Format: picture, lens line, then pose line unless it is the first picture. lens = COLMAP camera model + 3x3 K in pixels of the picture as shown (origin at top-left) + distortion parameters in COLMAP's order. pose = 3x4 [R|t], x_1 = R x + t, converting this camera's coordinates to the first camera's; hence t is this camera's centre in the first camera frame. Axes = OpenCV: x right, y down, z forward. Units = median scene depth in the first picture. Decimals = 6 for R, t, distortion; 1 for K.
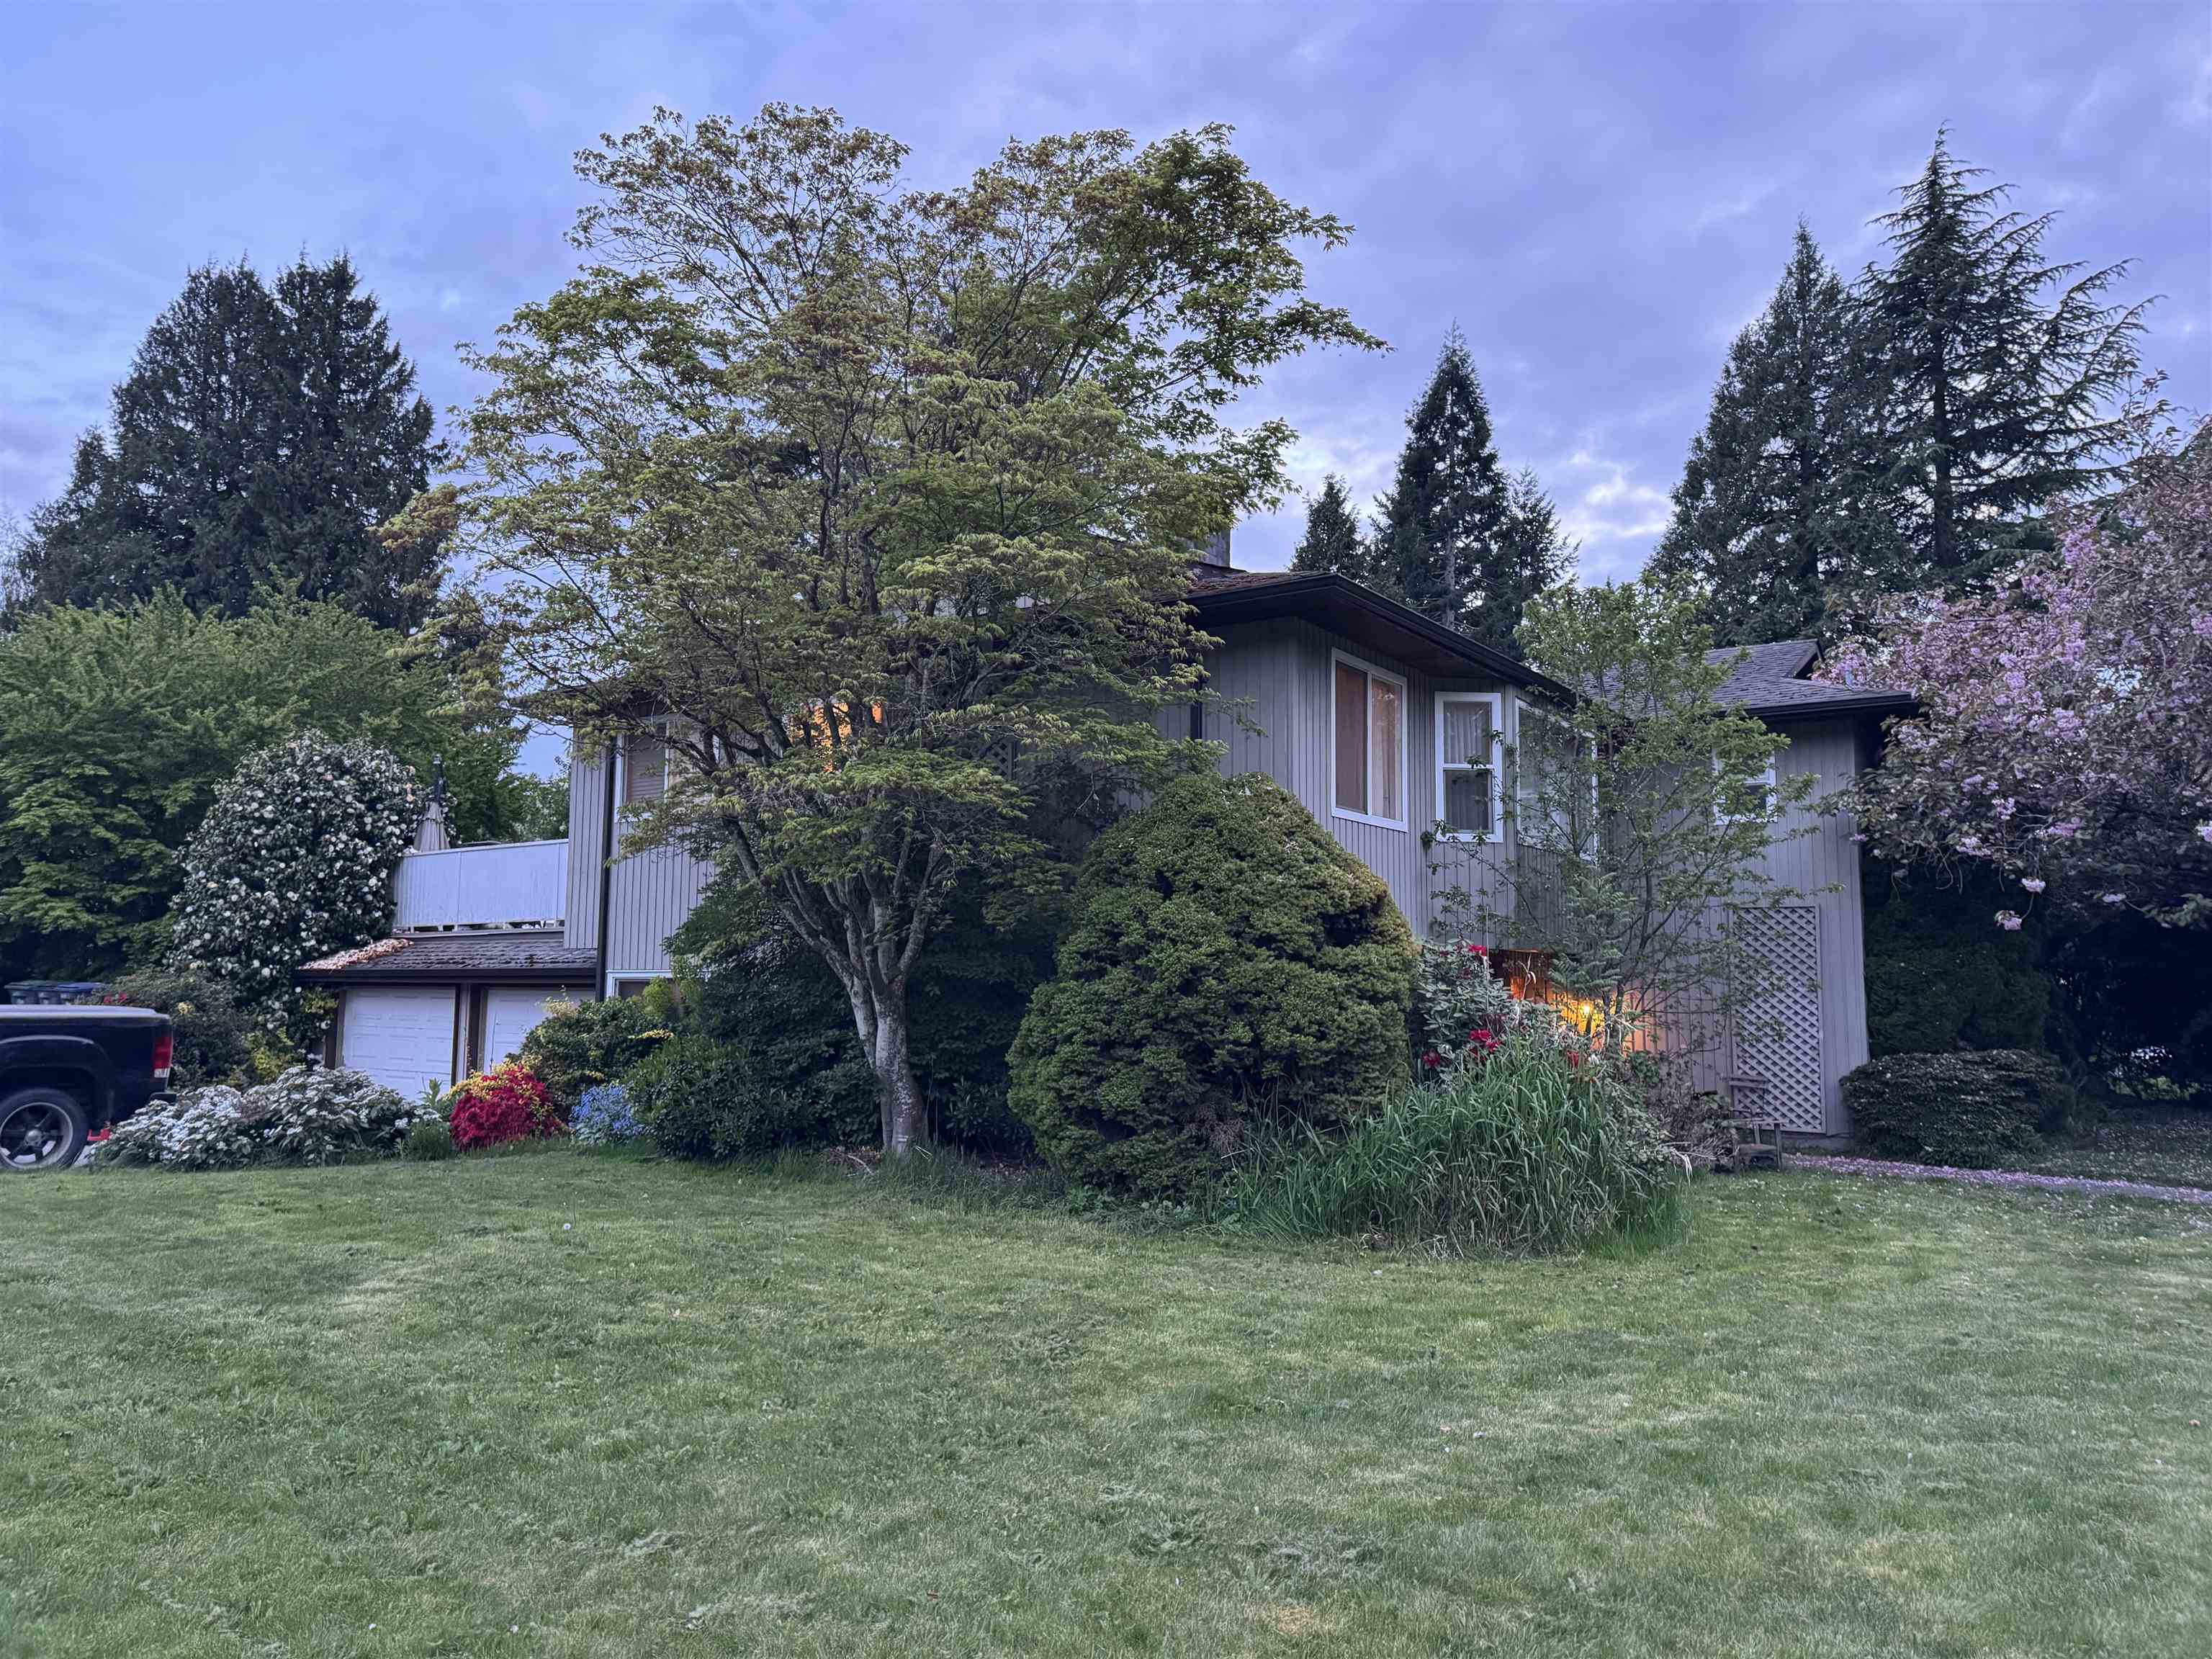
lens RADIAL K [[1665.2, 0, 1118.5], [0, 1665.2, 823.5], [0, 0, 1]] dist [0.039926, -0.050899]
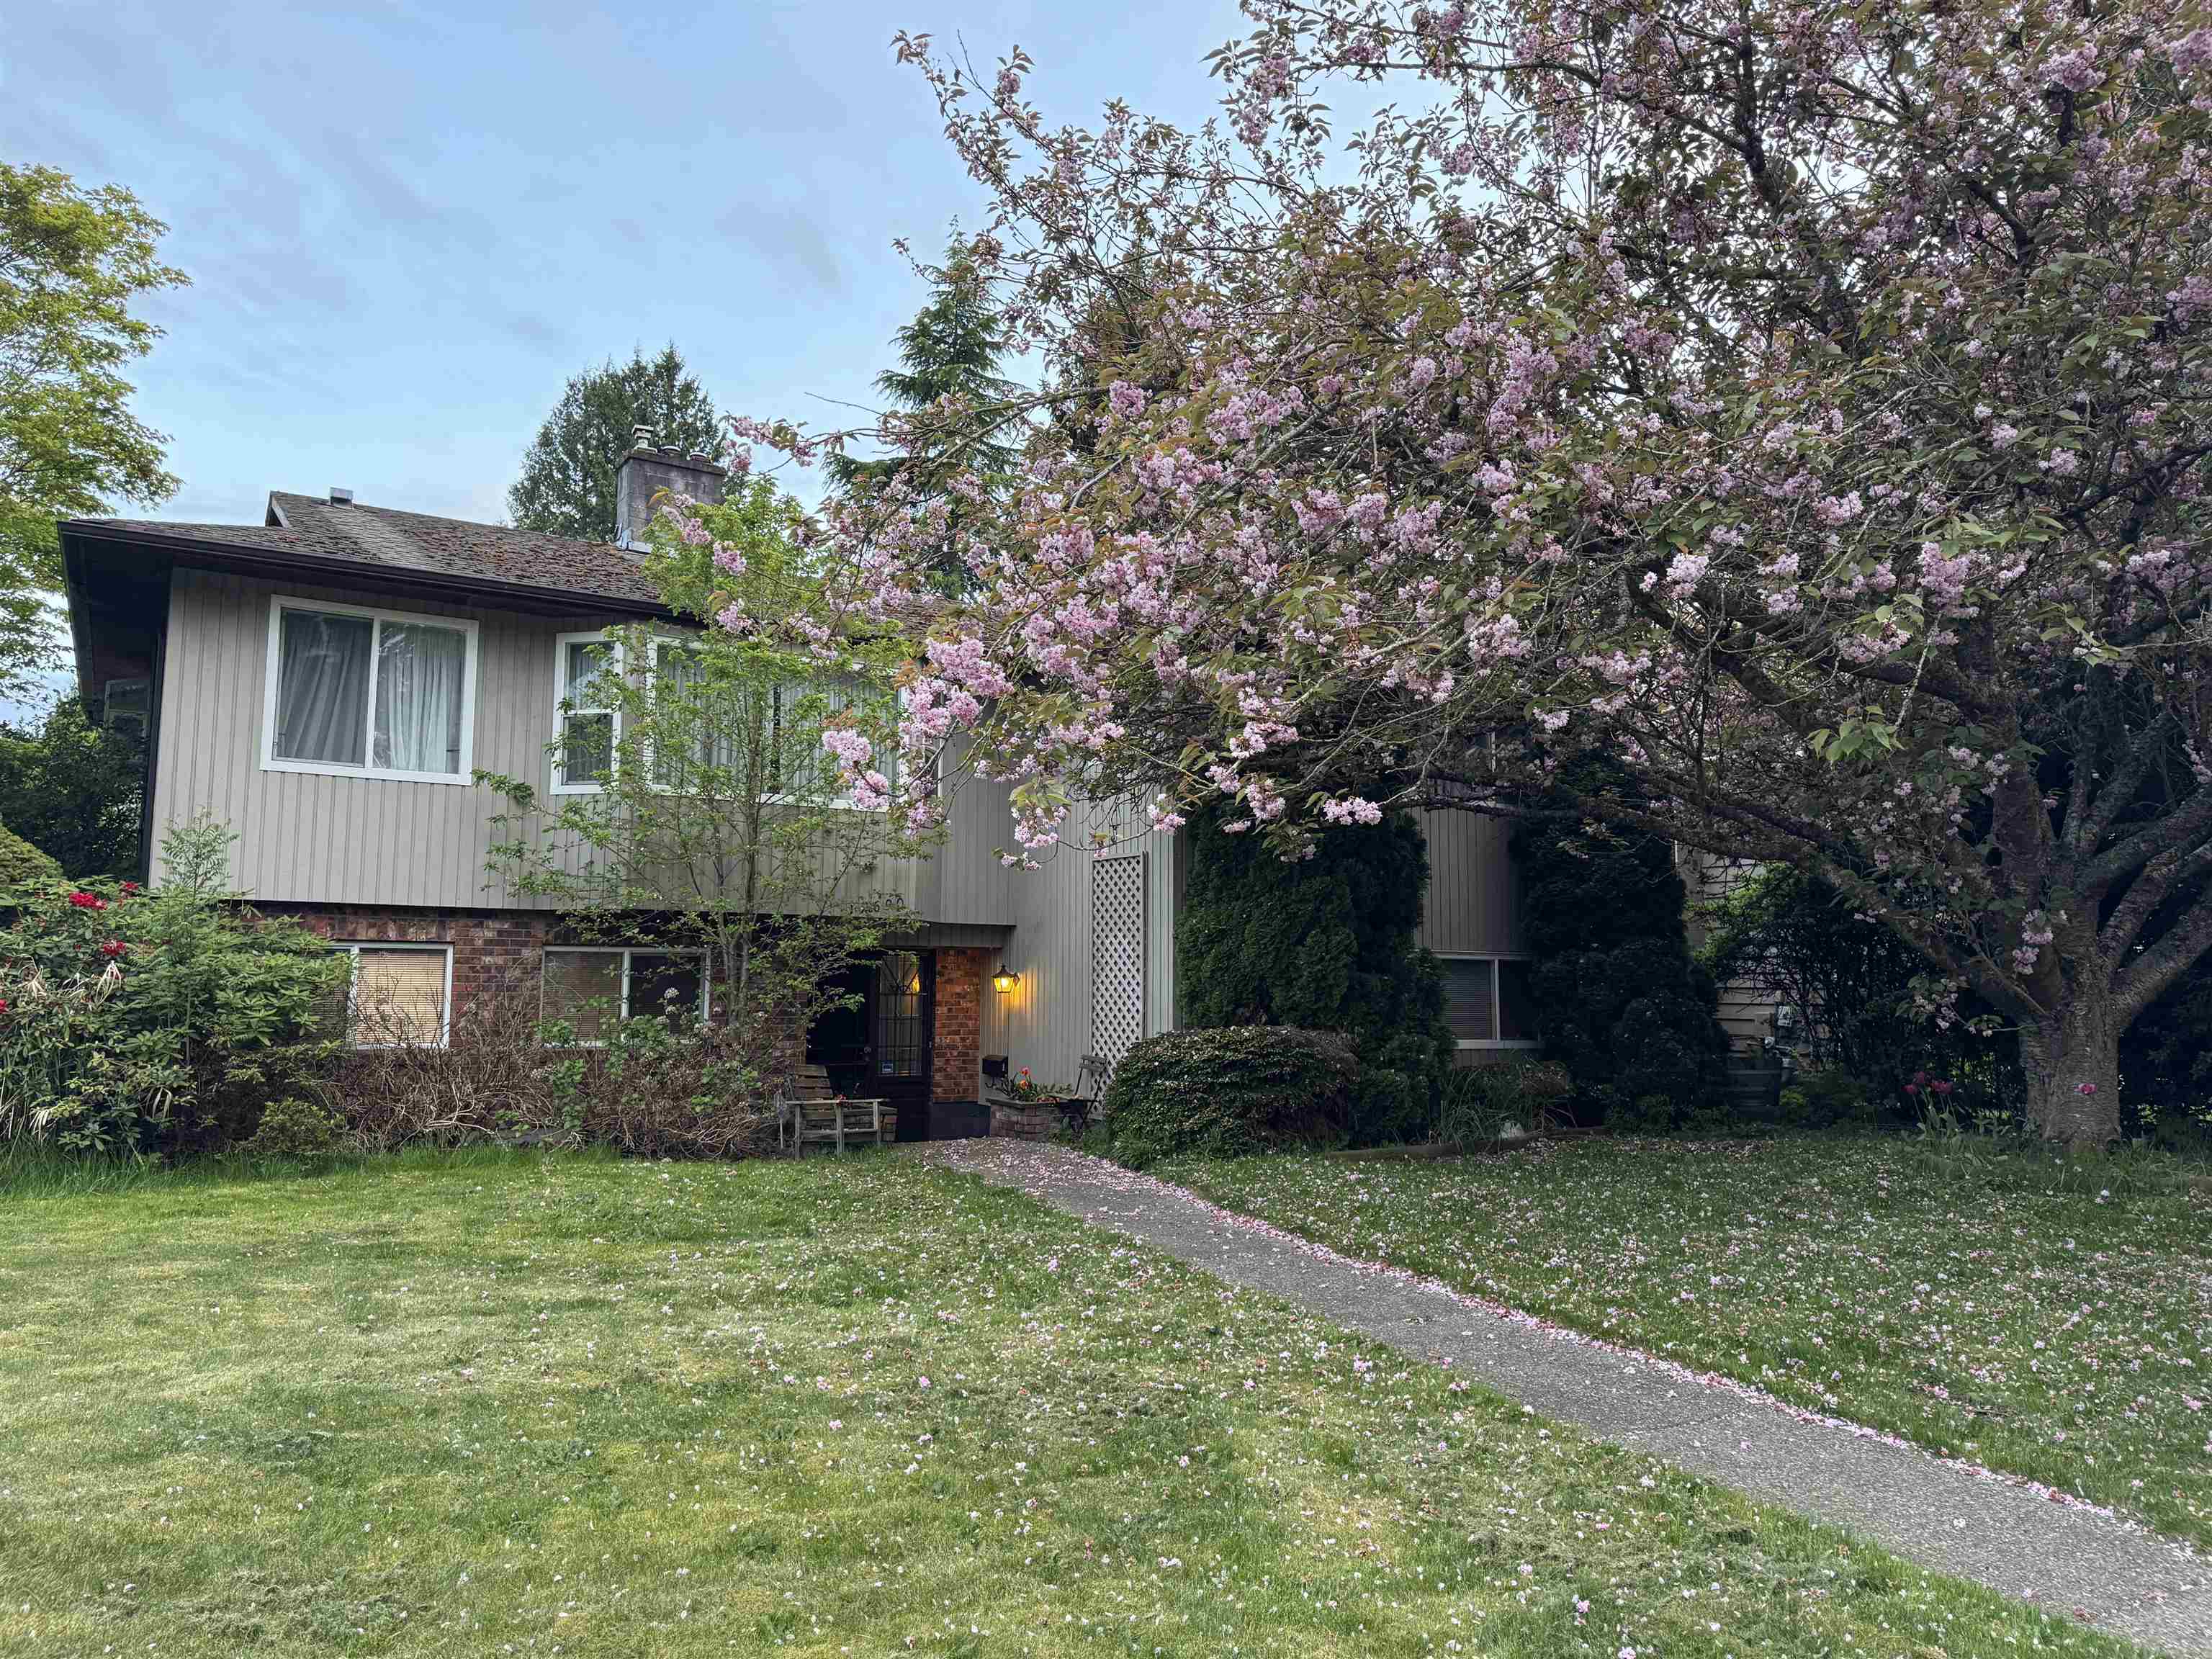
lens RADIAL K [[1665.2, 0, 1109.3], [0, 1665.2, 839.1], [0, 0, 1]] dist [0.039926, -0.050899]
pose [[0.917971, -0.041911, -0.394428, 0.271997], [0.041599, 0.999091, -0.009346, 0.018216], [0.394461, -0.007828, 0.918880, 0.088338]]
